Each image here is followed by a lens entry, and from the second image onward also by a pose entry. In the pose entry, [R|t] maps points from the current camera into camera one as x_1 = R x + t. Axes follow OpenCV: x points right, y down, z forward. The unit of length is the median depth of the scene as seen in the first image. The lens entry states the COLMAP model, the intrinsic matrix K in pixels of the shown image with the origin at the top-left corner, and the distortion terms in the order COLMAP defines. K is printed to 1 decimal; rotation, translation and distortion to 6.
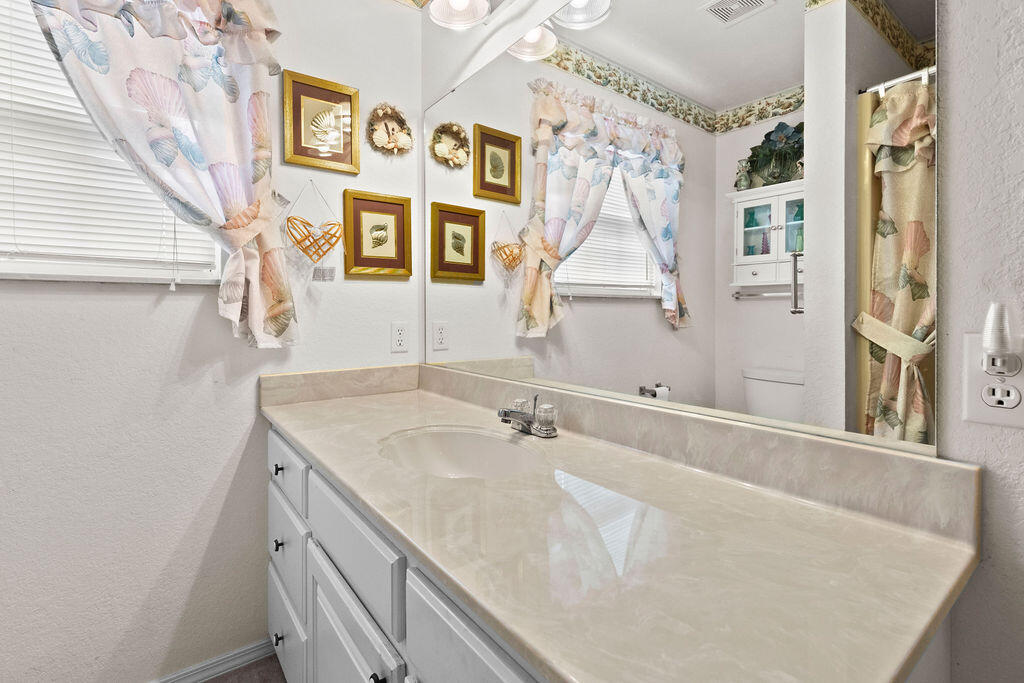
lens RADIAL K [[453.8, 0, 506.4], [0, 453.8, 306.8], [0, 0, 1]] dist [0.010116, -0.002449]
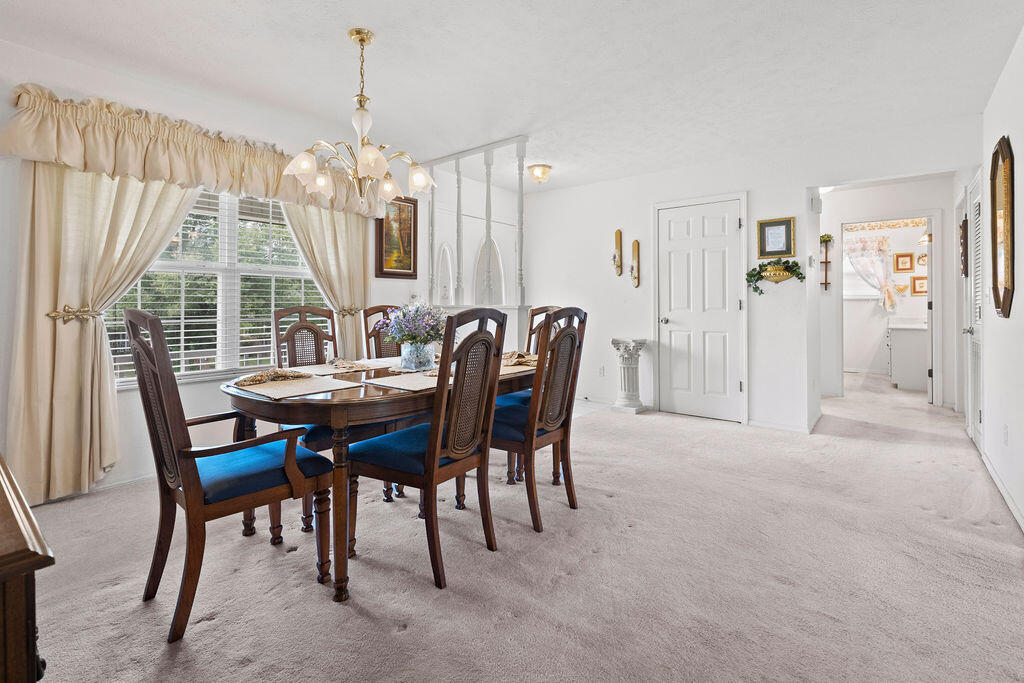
lens RADIAL K [[453.8, 0, 526.0], [0, 453.8, 308.3], [0, 0, 1]] dist [0.010116, -0.002449]
pose [[0.247390, -0.001432, -0.968915, 3.211935], [0.002620, 0.999996, -0.000809, 0.047714], [0.968913, -0.002338, 0.247393, -3.949232]]
